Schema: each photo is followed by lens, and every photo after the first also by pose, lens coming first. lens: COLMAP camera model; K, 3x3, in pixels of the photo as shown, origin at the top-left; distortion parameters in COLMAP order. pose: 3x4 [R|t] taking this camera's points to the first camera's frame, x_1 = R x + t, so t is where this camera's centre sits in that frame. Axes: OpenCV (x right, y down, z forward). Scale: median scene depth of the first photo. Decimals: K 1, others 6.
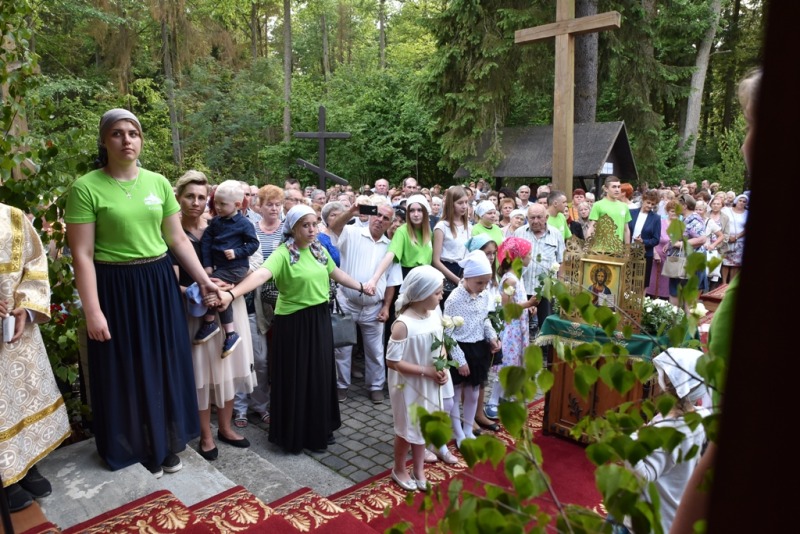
lens RADIAL K [[558.5, 0, 400.0], [0, 558.5, 267.0], [0, 0, 1]] dist [-0.134722, 0.114958]
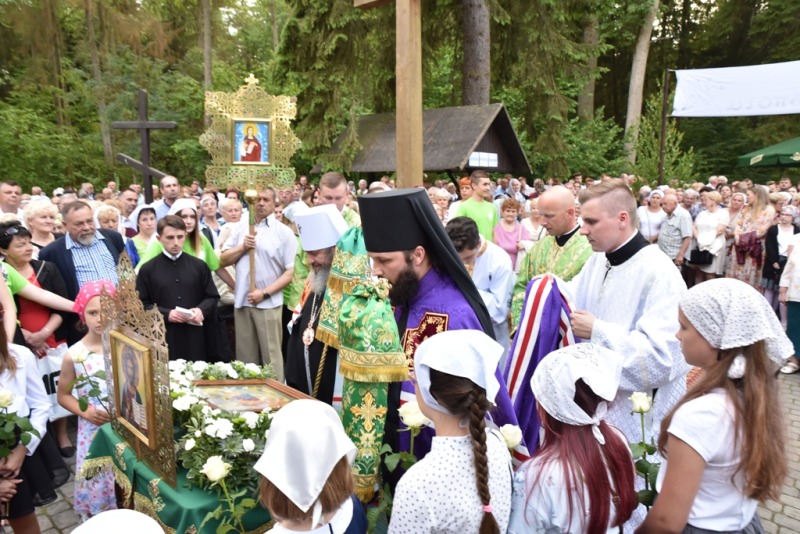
lens RADIAL K [[558.5, 0, 400.0], [0, 558.5, 267.0], [0, 0, 1]] dist [-0.134722, 0.114958]
pose [[0.998705, -0.013602, 0.049025, 0.202207], [0.013190, 0.999875, 0.008714, -0.026068], [-0.049138, -0.008056, 0.998760, 0.161099]]
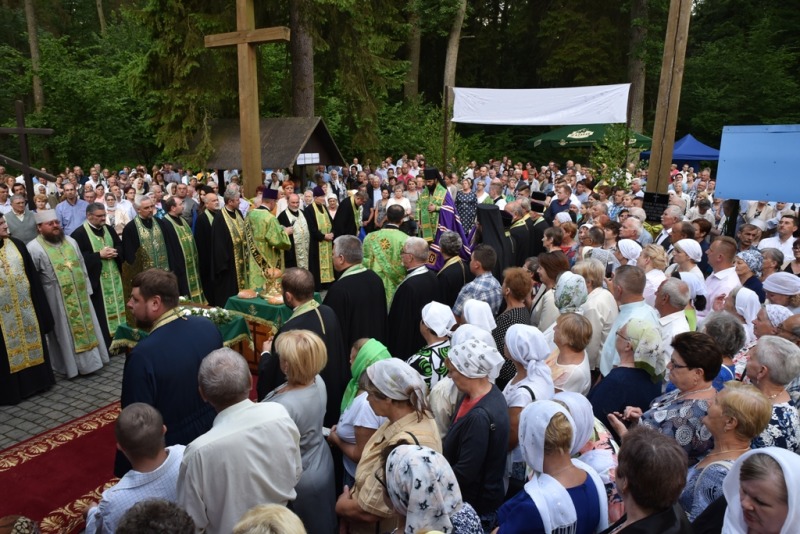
lens RADIAL K [[558.5, 0, 400.0], [0, 558.5, 267.0], [0, 0, 1]] dist [-0.134722, 0.114958]
pose [[0.947482, -0.065618, 0.313004, 0.182884], [0.043666, 0.996102, 0.076642, -0.038710], [-0.316813, -0.058950, 0.946654, -0.136648]]
